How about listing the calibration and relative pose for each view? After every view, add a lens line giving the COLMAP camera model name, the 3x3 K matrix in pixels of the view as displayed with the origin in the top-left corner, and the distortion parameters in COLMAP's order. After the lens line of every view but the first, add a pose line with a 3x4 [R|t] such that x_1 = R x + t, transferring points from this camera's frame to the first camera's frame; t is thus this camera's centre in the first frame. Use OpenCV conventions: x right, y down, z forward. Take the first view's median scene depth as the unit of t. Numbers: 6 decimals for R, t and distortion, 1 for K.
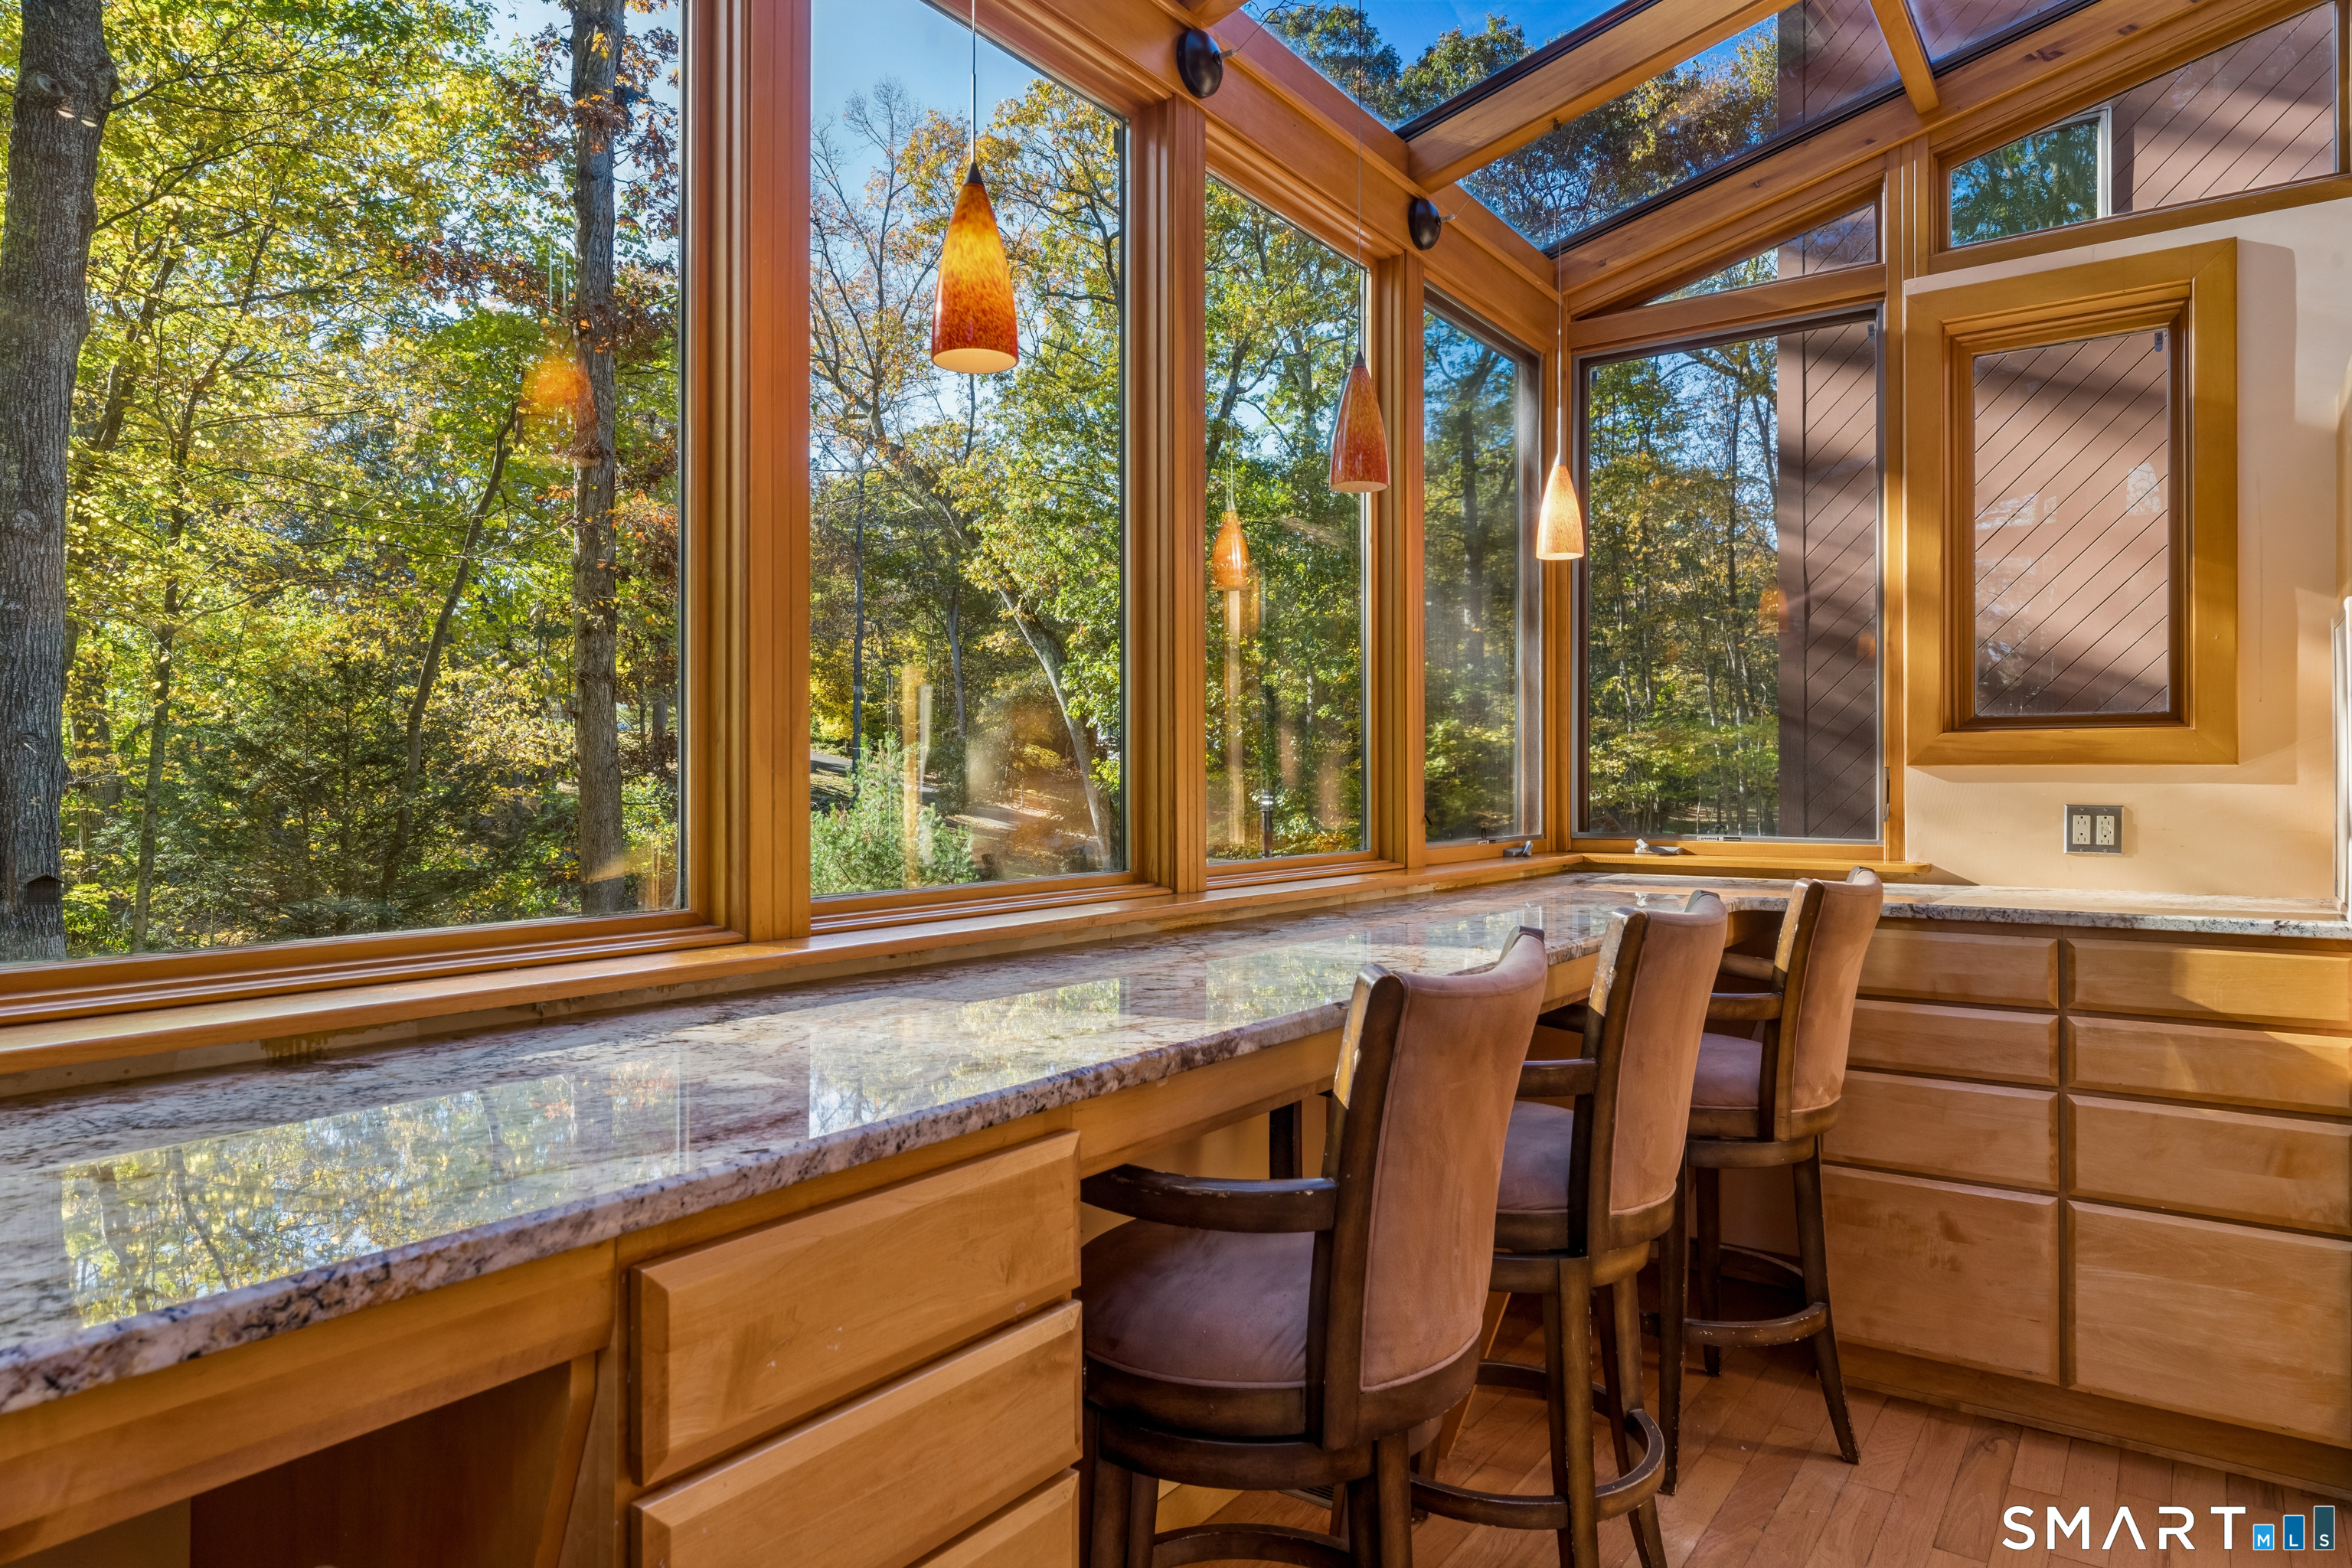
lens RADIAL K [[1399.0, 0, 1189.4], [0, 1399.0, 807.4], [0, 0, 1]] dist [-0.009397, -0.000986]
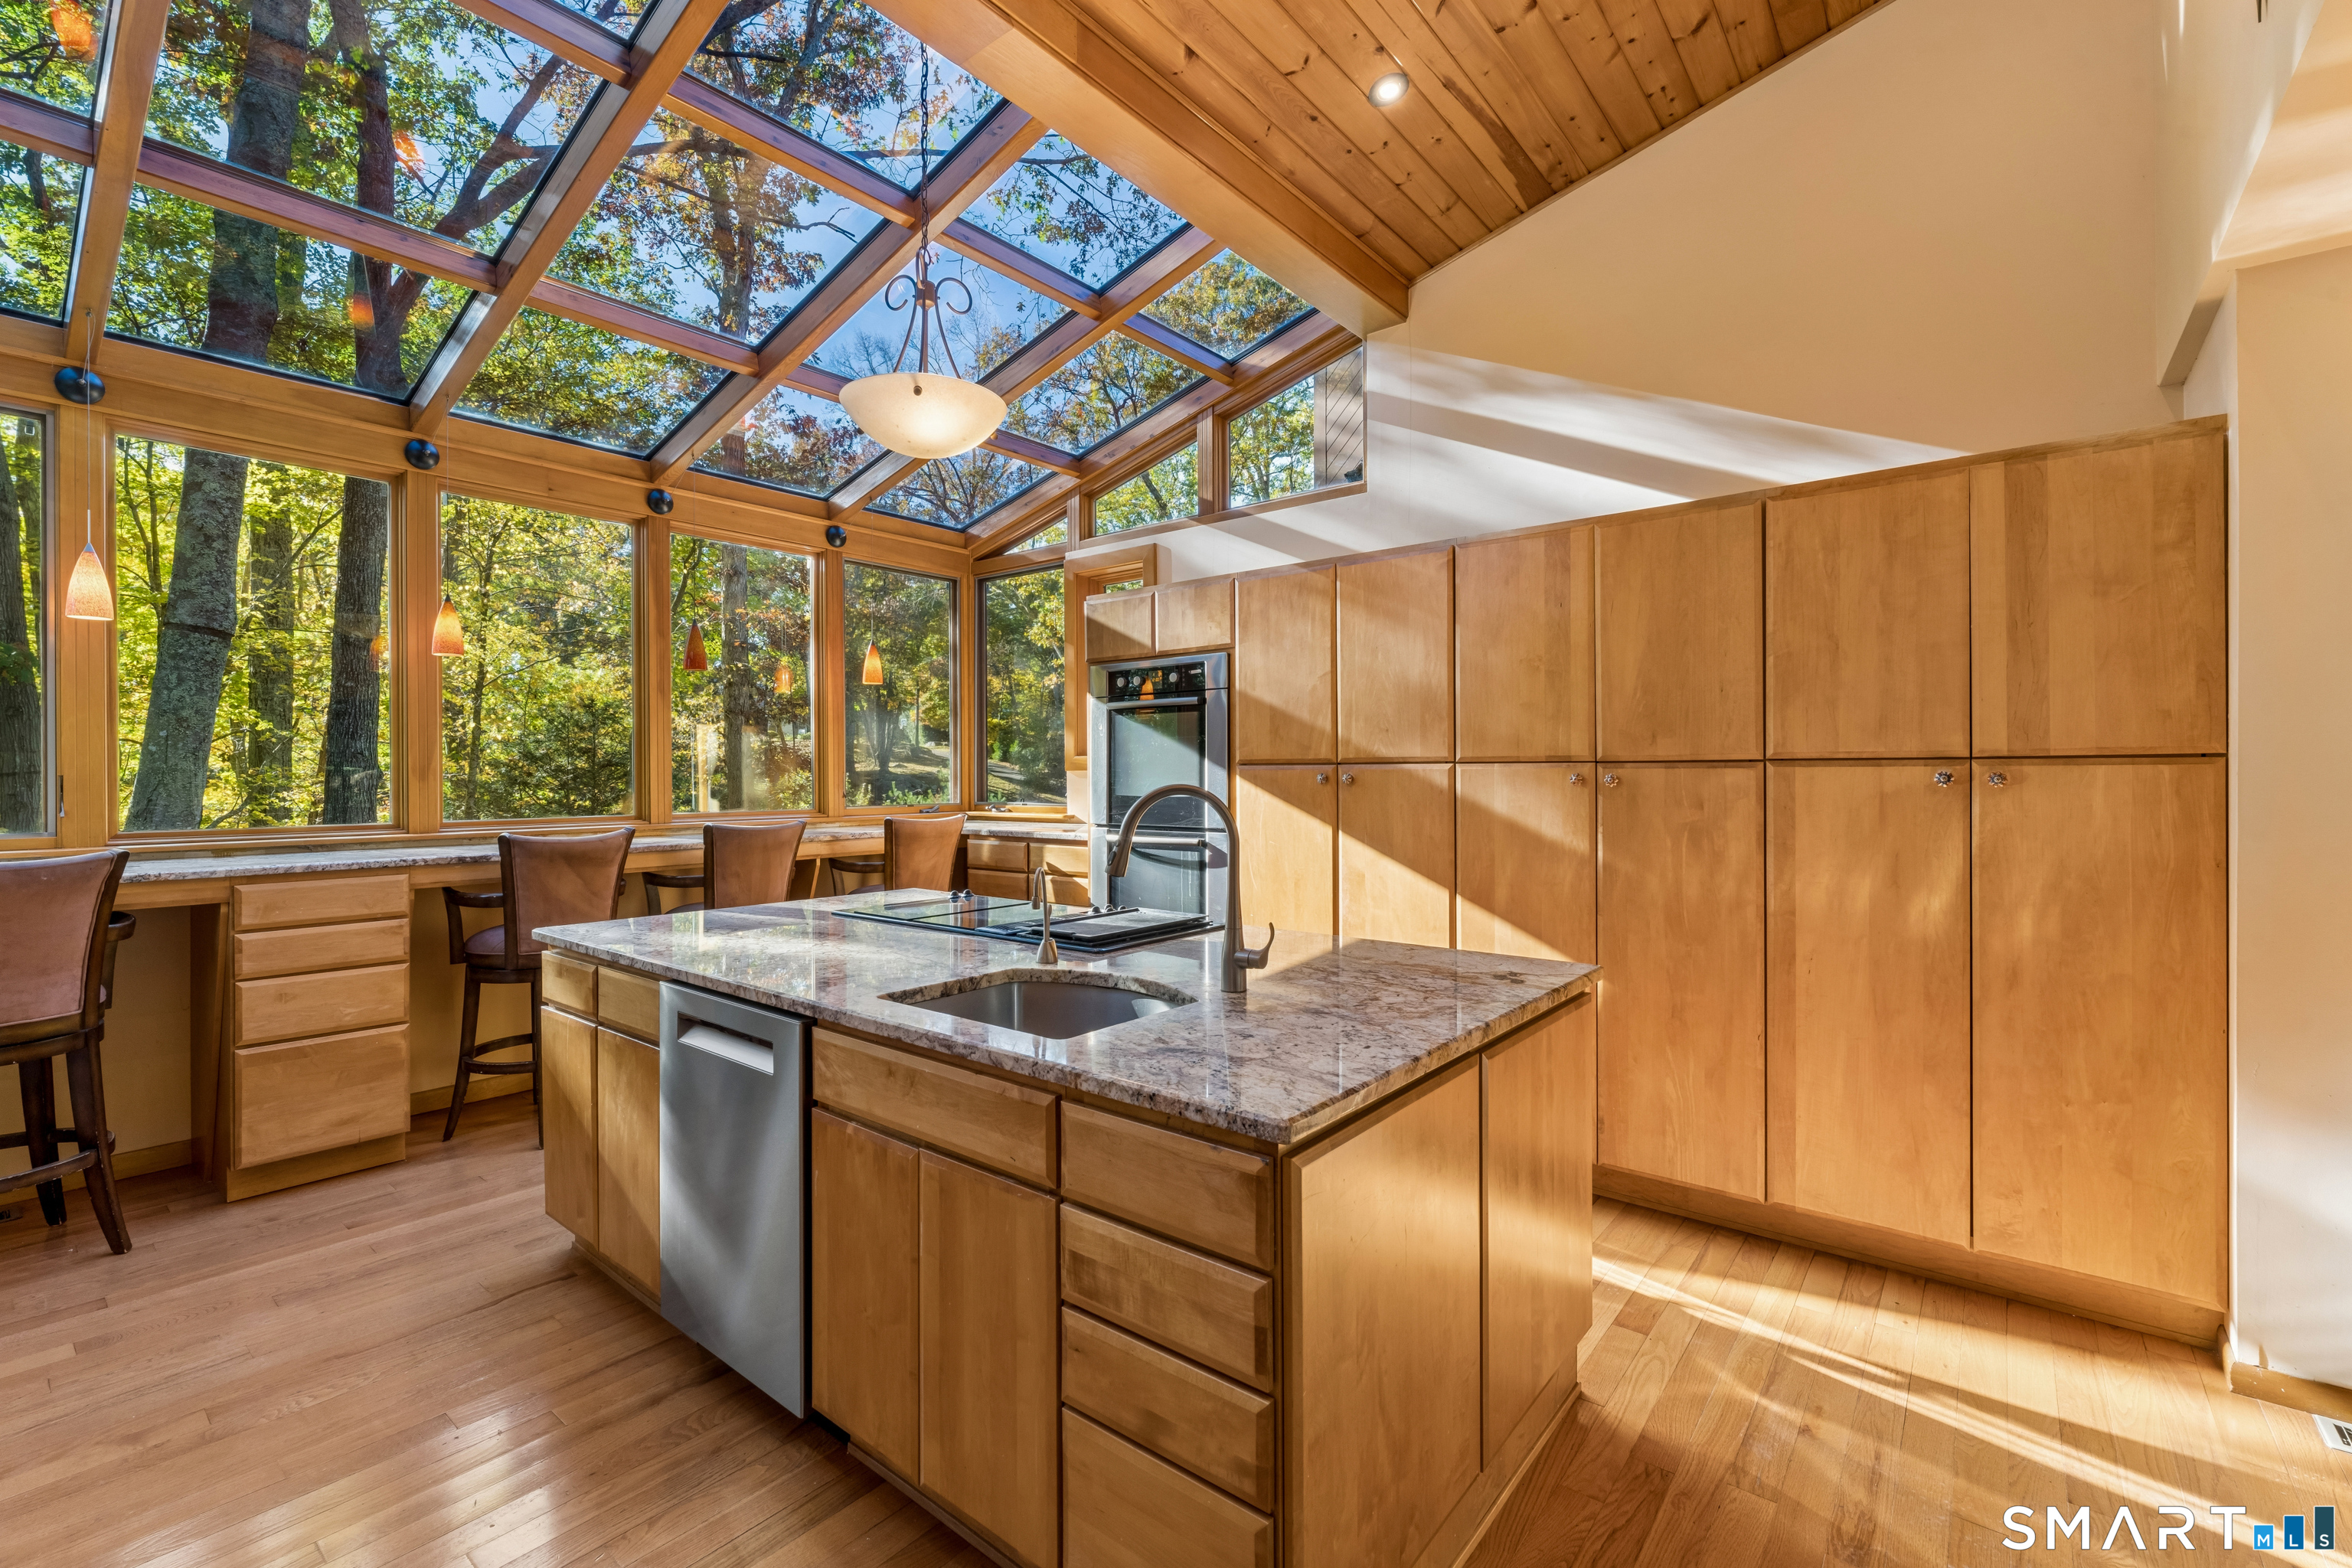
lens RADIAL K [[1006.1, 0, 1166.7], [0, 1006.1, 781.2], [0, 0, 1]] dist [0.002297, -0.000551]
pose [[0.997367, -0.002601, -0.072472, 0.149242], [0.001578, 0.999898, -0.014175, 0.001436], [0.072501, 0.014024, 0.997270, -0.108930]]
